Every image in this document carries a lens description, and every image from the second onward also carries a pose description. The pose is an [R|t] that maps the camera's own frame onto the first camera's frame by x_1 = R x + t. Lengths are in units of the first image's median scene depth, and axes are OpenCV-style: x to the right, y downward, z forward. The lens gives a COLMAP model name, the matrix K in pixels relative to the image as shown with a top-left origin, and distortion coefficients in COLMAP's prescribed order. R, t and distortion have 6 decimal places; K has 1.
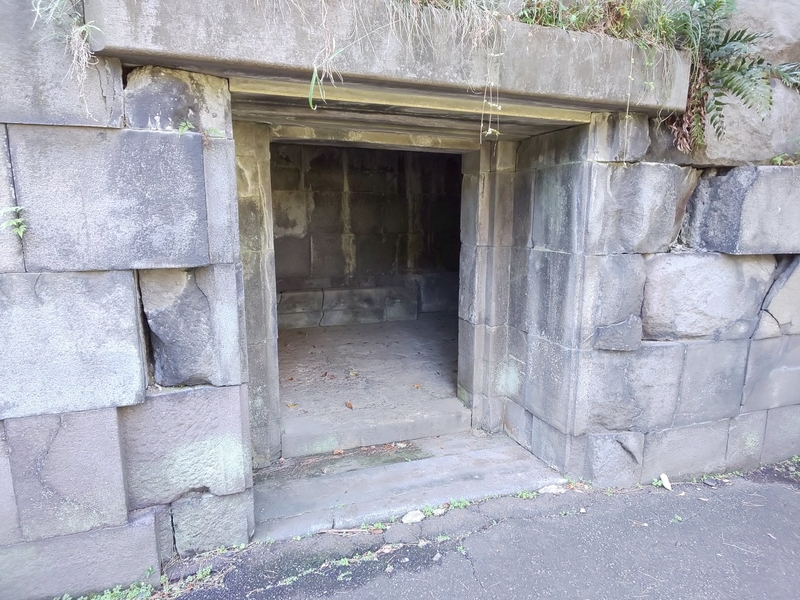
lens RADIAL K [[469.6, 0, 417.3], [0, 469.6, 302.6], [0, 0, 1]] dist [-0.004985, -0.011088]
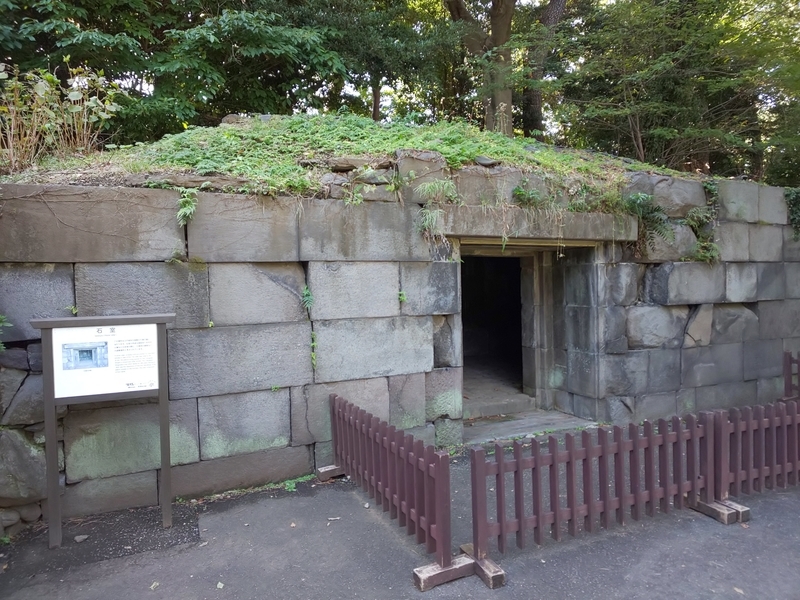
lens RADIAL K [[469.6, 0, 396.6], [0, 469.6, 301.5], [0, 0, 1]] dist [-0.004985, -0.011088]
pose [[0.998042, -0.027796, 0.056030, -0.610840], [0.036106, 0.987530, -0.153233, 0.151585], [-0.051072, 0.154956, 0.986600, -0.953367]]
